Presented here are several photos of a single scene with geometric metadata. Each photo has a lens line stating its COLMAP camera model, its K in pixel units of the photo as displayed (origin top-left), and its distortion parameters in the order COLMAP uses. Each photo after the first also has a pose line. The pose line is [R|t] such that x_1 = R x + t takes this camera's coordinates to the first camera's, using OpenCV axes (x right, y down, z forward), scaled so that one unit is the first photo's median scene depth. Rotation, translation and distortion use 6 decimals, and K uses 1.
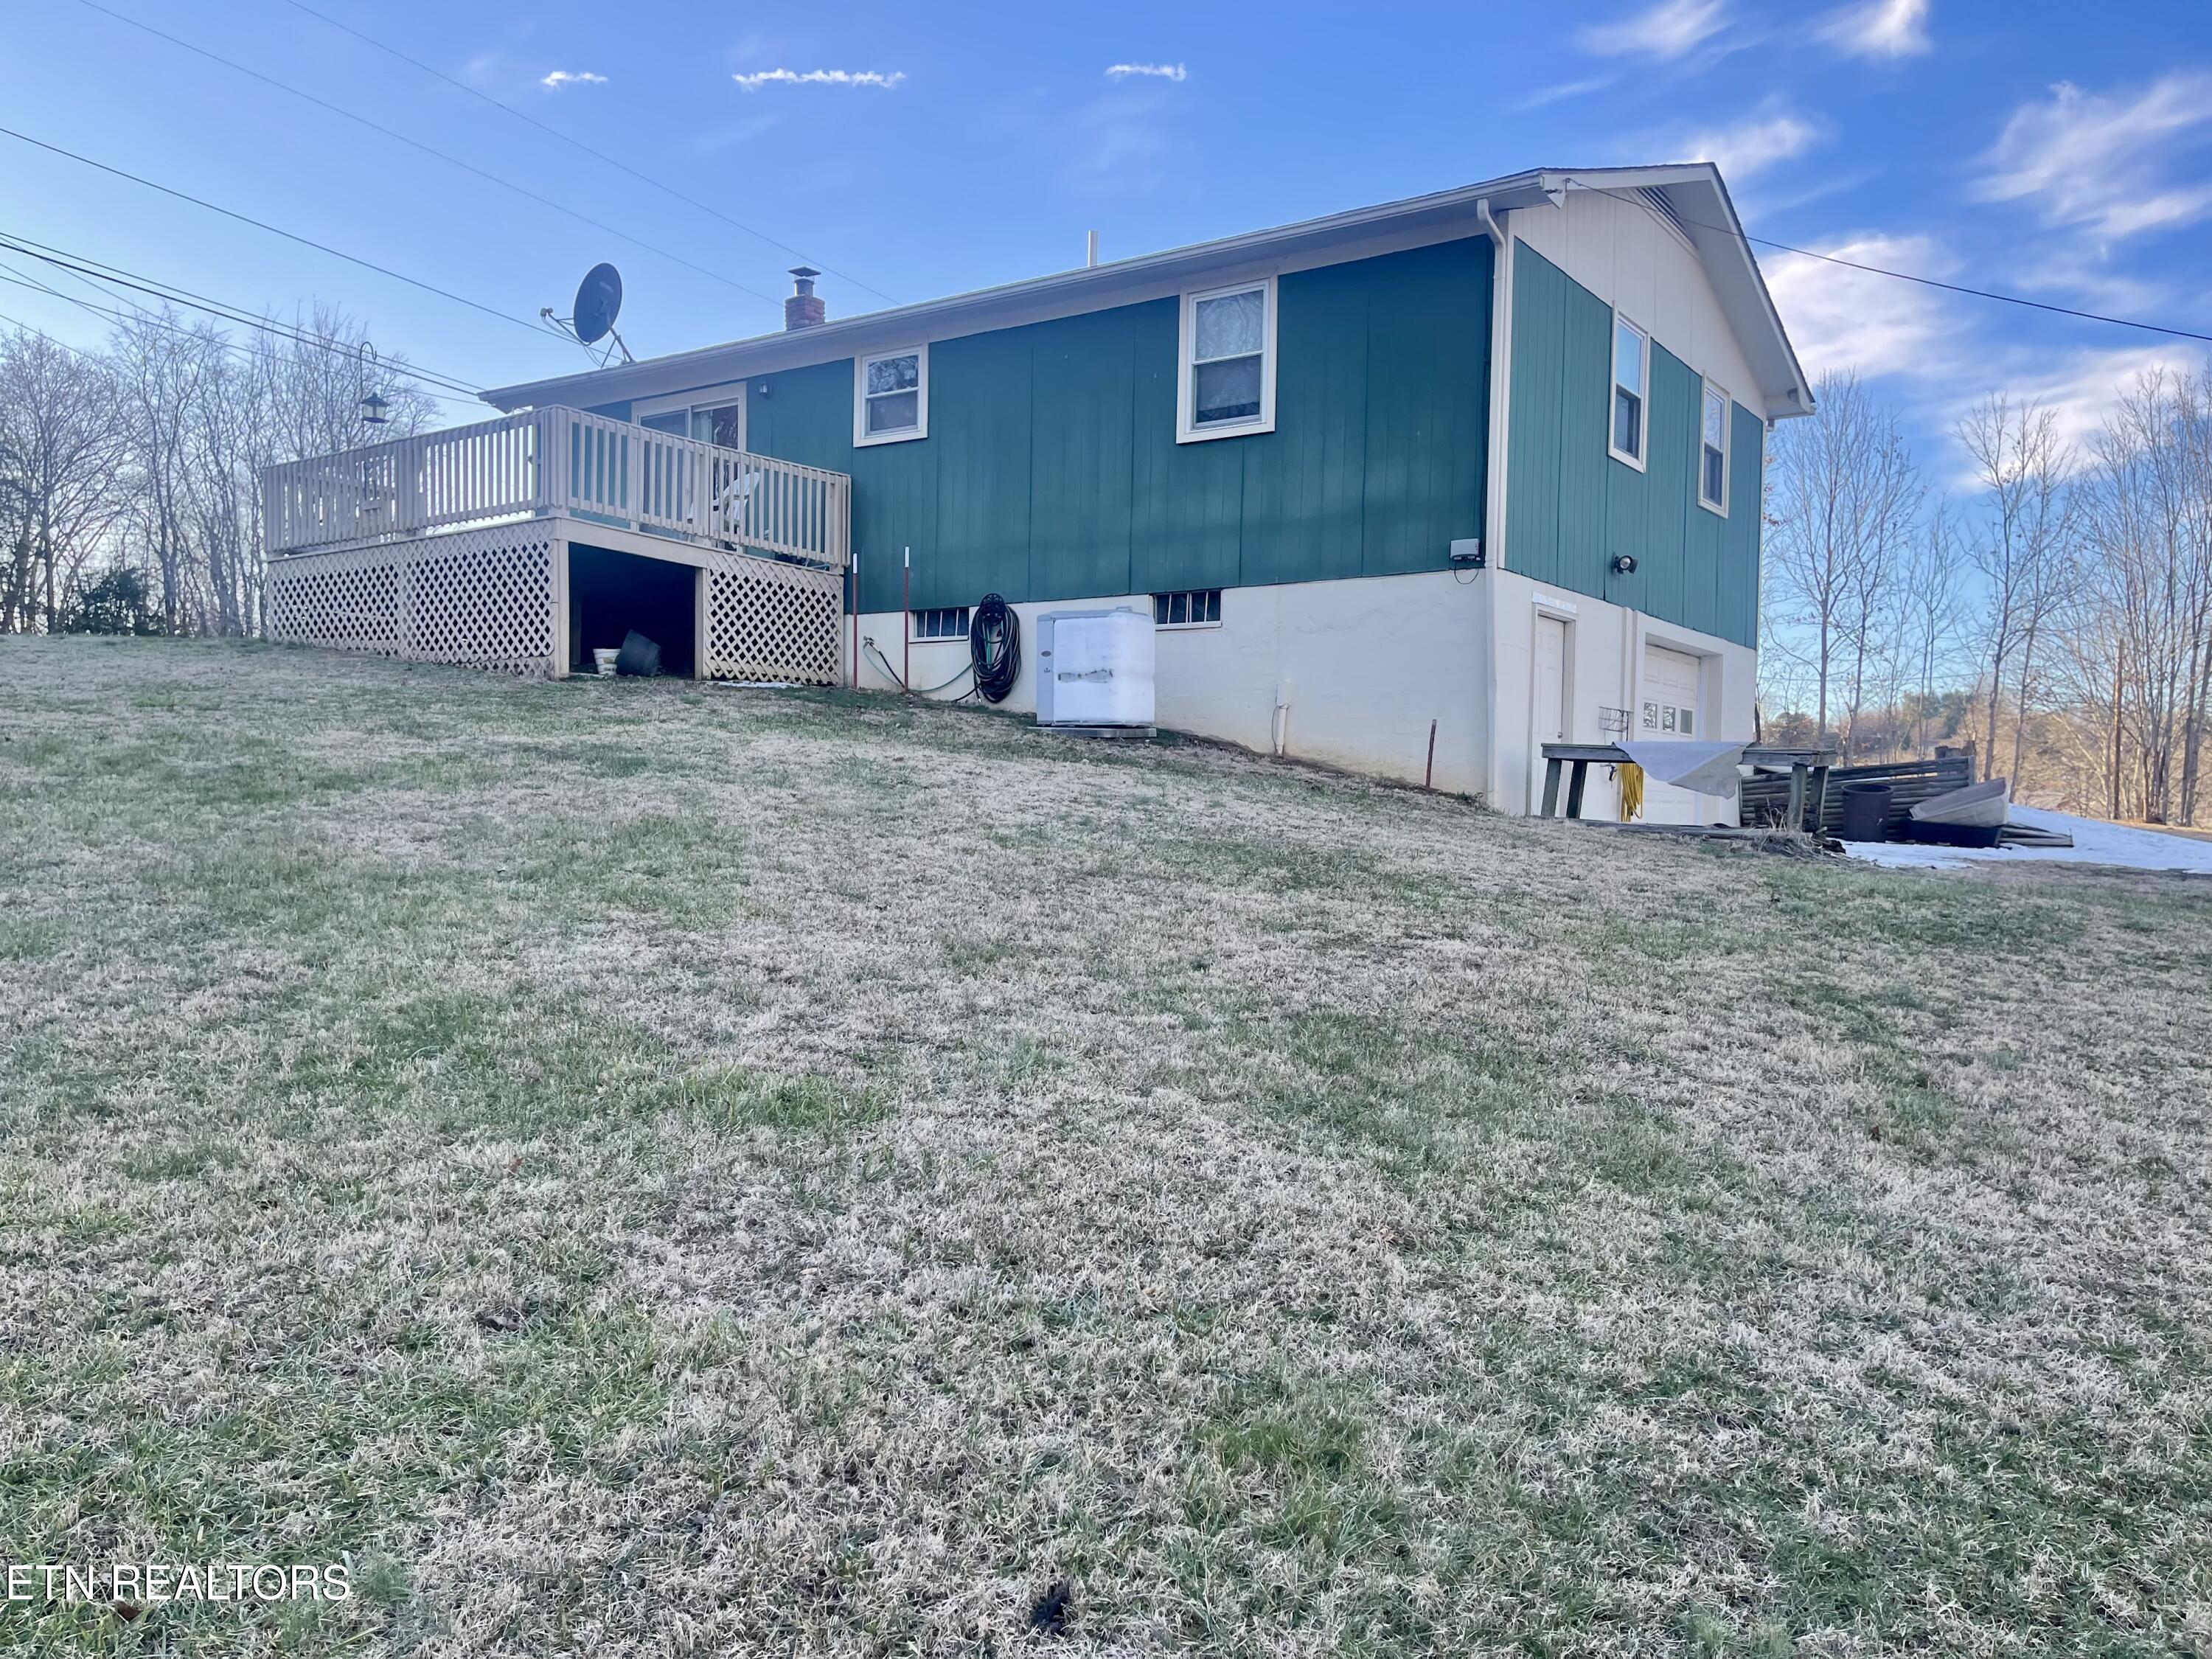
lens RADIAL K [[1647.5, 0, 1108.4], [0, 1647.5, 838.7], [0, 0, 1]] dist [0.042678, -0.072647]
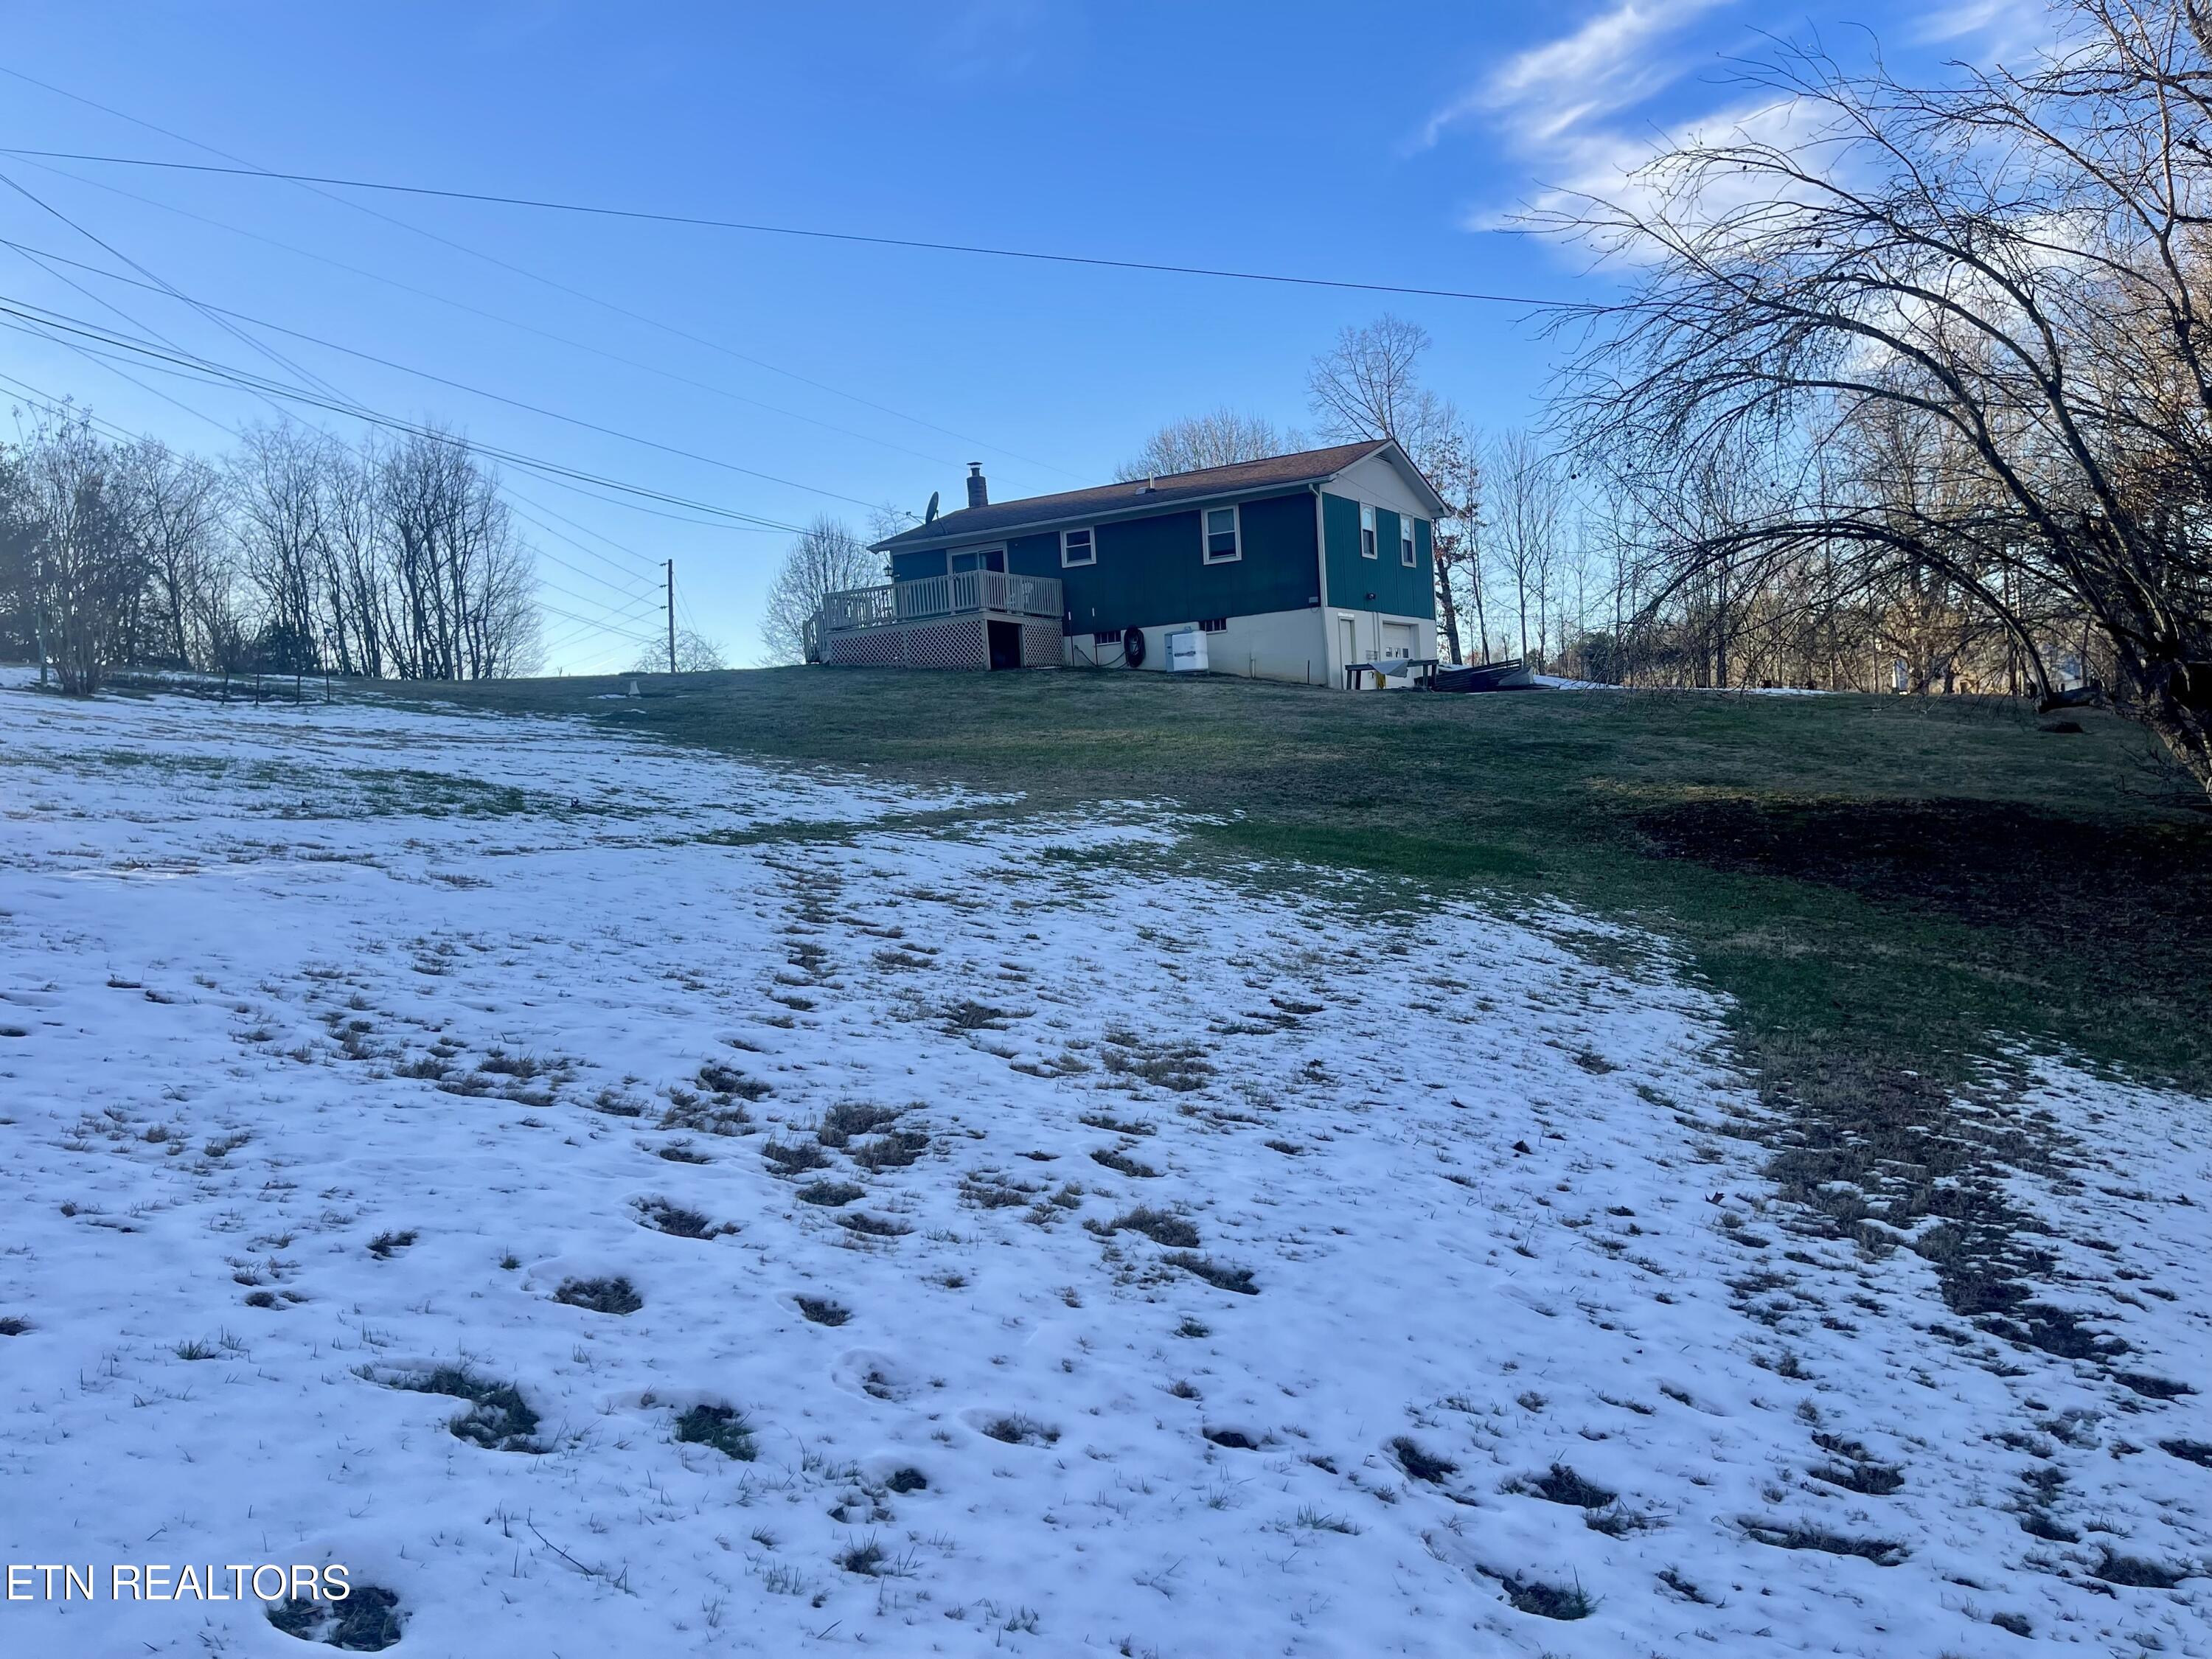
lens RADIAL K [[1647.5, 0, 1105.7], [0, 1647.5, 823.4], [0, 0, 1]] dist [0.042678, -0.072647]
pose [[0.992529, -0.089244, 0.083196, -0.378759], [0.088282, 0.995980, 0.015170, 0.124991], [-0.084216, -0.007712, 0.996418, -1.665210]]
